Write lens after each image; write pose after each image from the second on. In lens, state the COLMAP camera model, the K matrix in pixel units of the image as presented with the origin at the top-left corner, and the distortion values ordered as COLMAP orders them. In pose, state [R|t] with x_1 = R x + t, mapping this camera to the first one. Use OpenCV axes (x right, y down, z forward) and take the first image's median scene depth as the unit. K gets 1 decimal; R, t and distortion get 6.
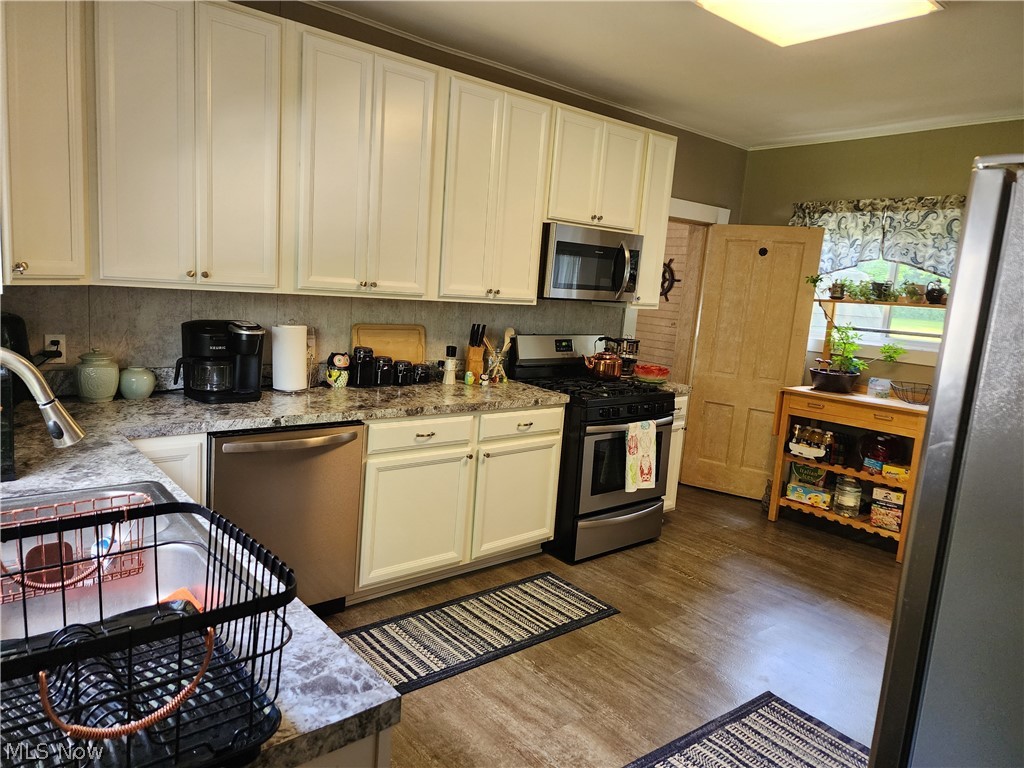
lens RADIAL K [[680.3, 0, 512.0], [0, 680.3, 384.0], [0, 0, 1]] dist [0.075433, -0.000246]
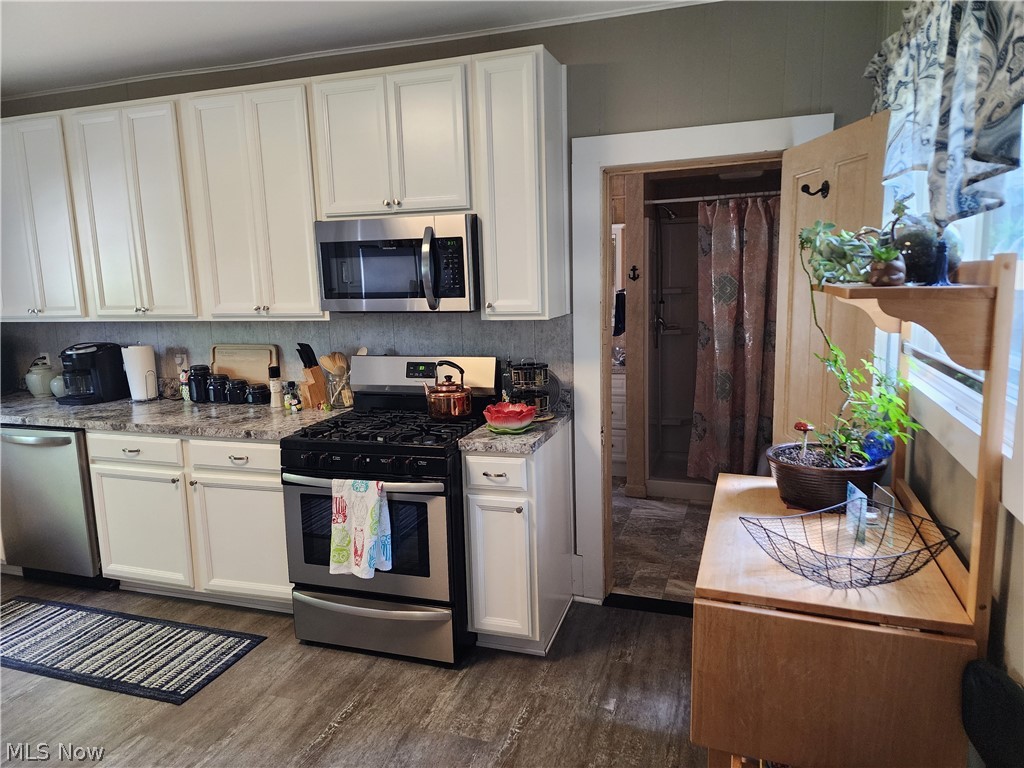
lens RADIAL K [[691.7, 0, 513.6], [0, 691.7, 377.4], [0, 0, 1]] dist [0.083139, -0.082692]
pose [[0.519284, 0.044575, -0.853438, 1.026430], [-0.064096, 0.997858, 0.013119, -0.083814], [0.852194, 0.047889, 0.521029, 0.867746]]
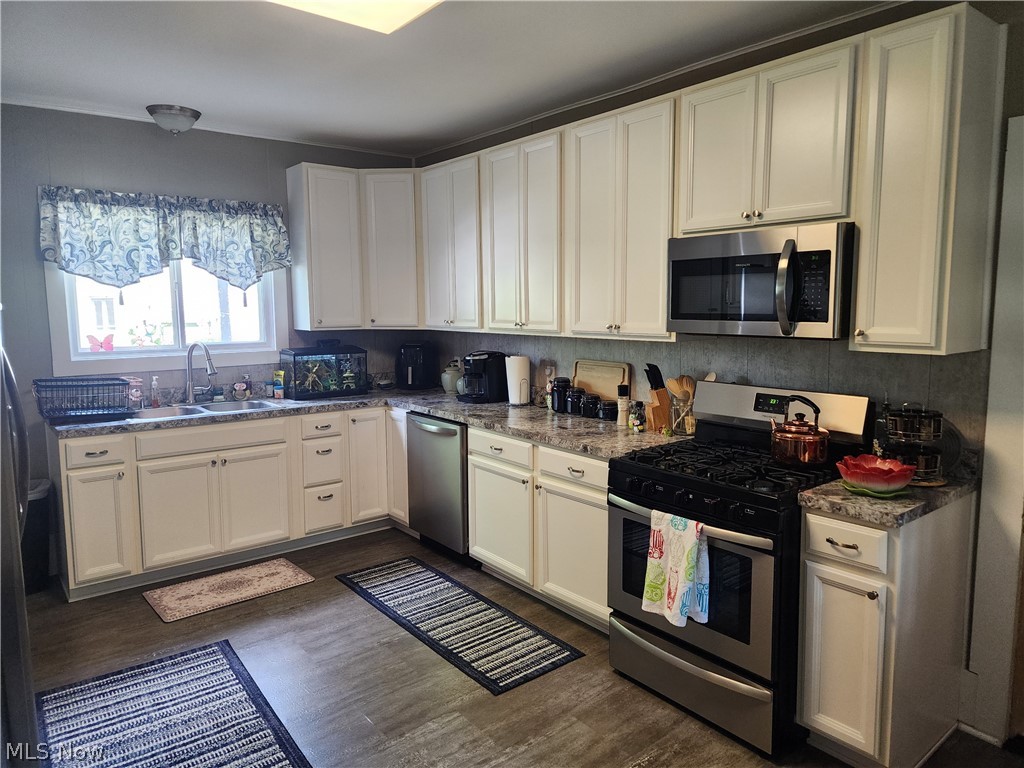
lens RADIAL K [[691.7, 0, 513.6], [0, 691.7, 377.4], [0, 0, 1]] dist [0.083139, -0.082692]
pose [[-0.023561, 0.041938, -0.998842, 0.988249], [-0.144215, 0.988527, 0.044906, -0.097774], [0.989266, 0.145106, -0.017243, 0.961565]]
